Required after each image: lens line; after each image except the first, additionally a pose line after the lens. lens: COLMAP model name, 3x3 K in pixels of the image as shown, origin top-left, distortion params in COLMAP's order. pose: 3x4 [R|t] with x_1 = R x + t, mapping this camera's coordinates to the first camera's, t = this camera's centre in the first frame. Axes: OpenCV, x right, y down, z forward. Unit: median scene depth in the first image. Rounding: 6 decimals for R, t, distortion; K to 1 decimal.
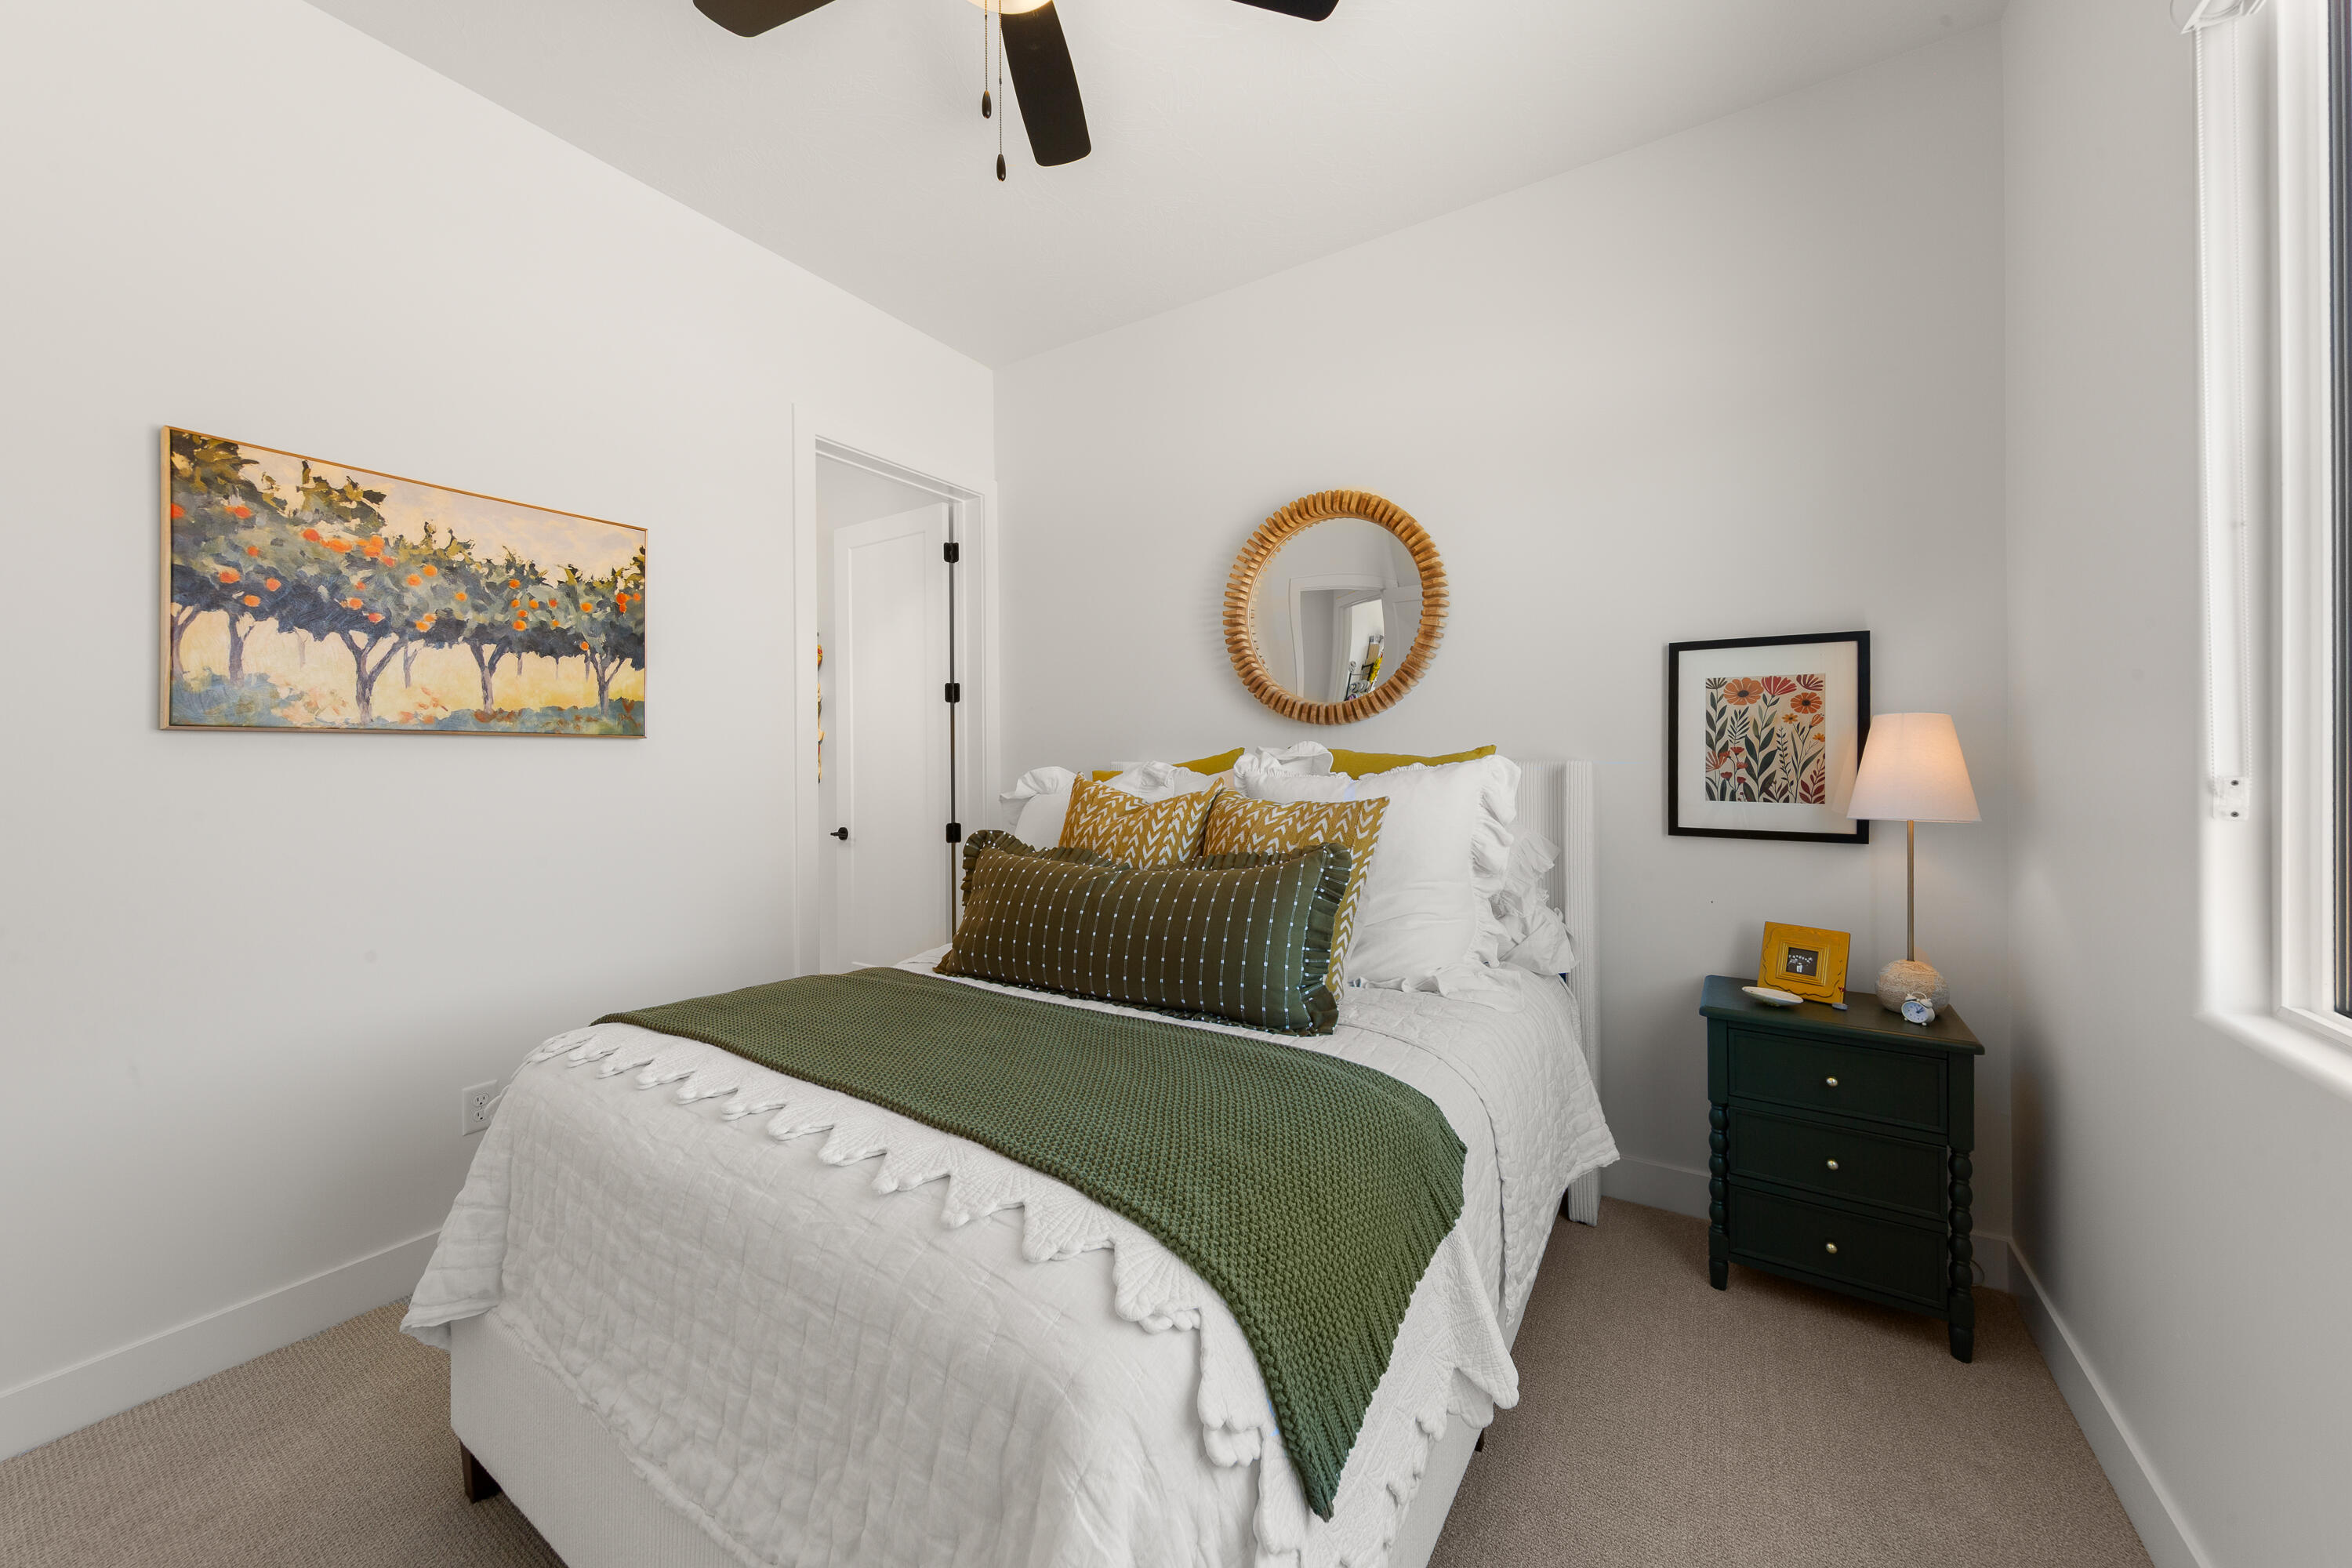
lens RADIAL K [[830.9, 0, 1161.9], [0, 830.9, 767.2], [0, 0, 1]] dist [0.004781, -0.000123]
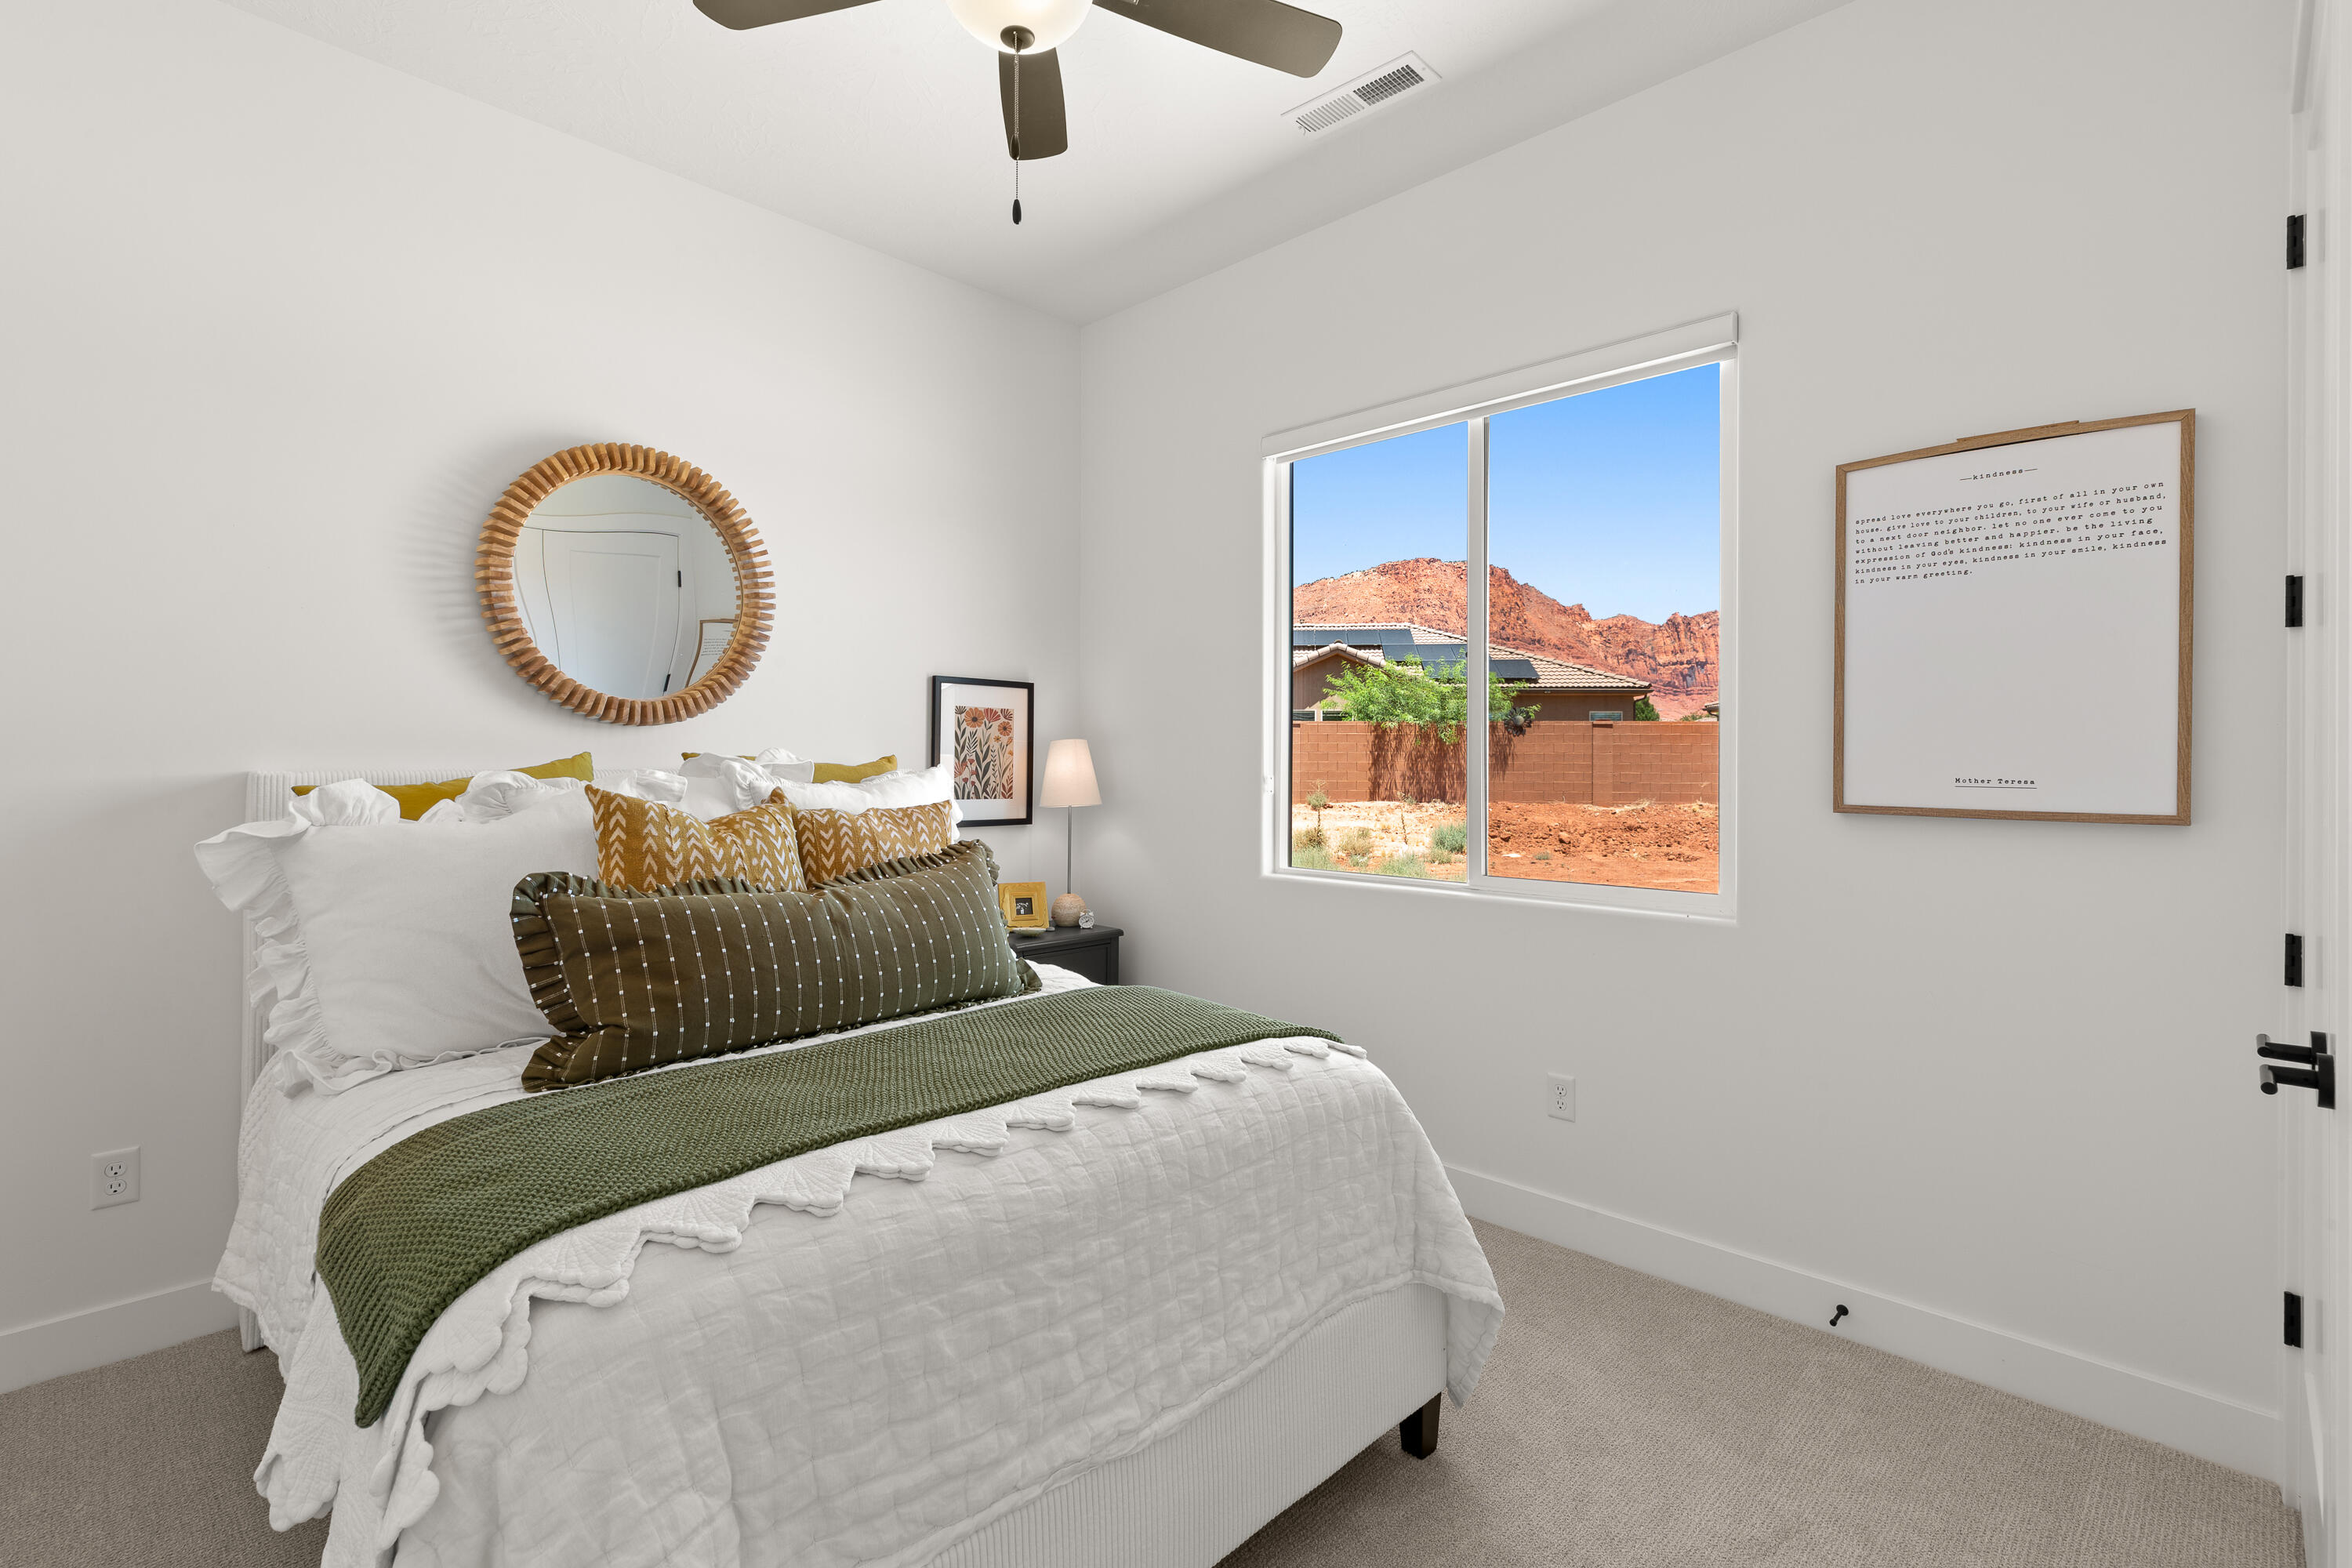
lens RADIAL K [[1052.5, 0, 1154.7], [0, 1052.5, 775.2], [0, 0, 1]] dist [0.006932, -0.000866]
pose [[0.233659, -0.003728, 0.972311, -0.896977], [0.009523, 0.999953, 0.001546, 0.002467], [-0.972272, 0.008899, 0.233684, 0.318405]]
